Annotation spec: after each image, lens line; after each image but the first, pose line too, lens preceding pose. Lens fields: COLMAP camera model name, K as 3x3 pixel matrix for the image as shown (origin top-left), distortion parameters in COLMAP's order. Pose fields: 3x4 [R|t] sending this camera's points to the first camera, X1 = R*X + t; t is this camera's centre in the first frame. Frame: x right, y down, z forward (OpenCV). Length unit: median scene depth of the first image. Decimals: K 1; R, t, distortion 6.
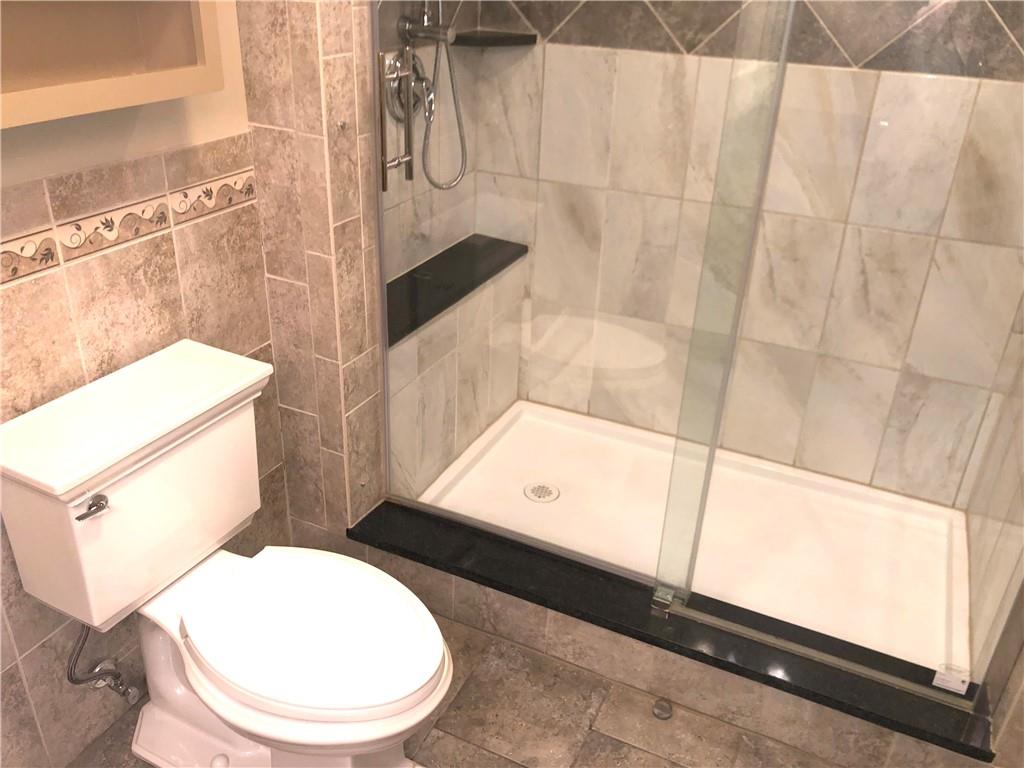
lens RADIAL K [[844.2, 0, 509.6], [0, 844.2, 389.9], [0, 0, 1]] dist [0.035031, -0.043658]
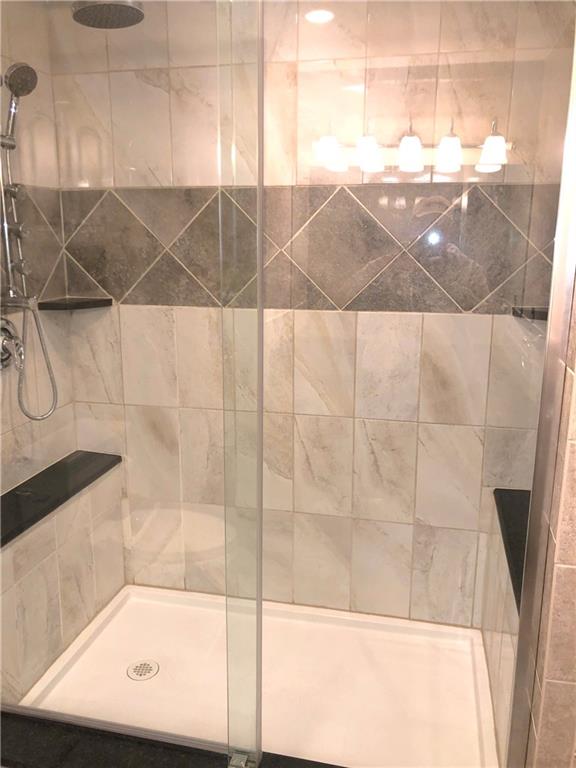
lens RADIAL K [[633.1, 0, 286.8], [0, 633.1, 382.5], [0, 0, 1]] dist [0.035031, -0.043658]
pose [[0.976137, -0.079595, 0.202044, 0.089730], [0.128378, 0.961926, -0.241282, -0.020879], [-0.175146, 0.261462, 0.949190, 0.048989]]
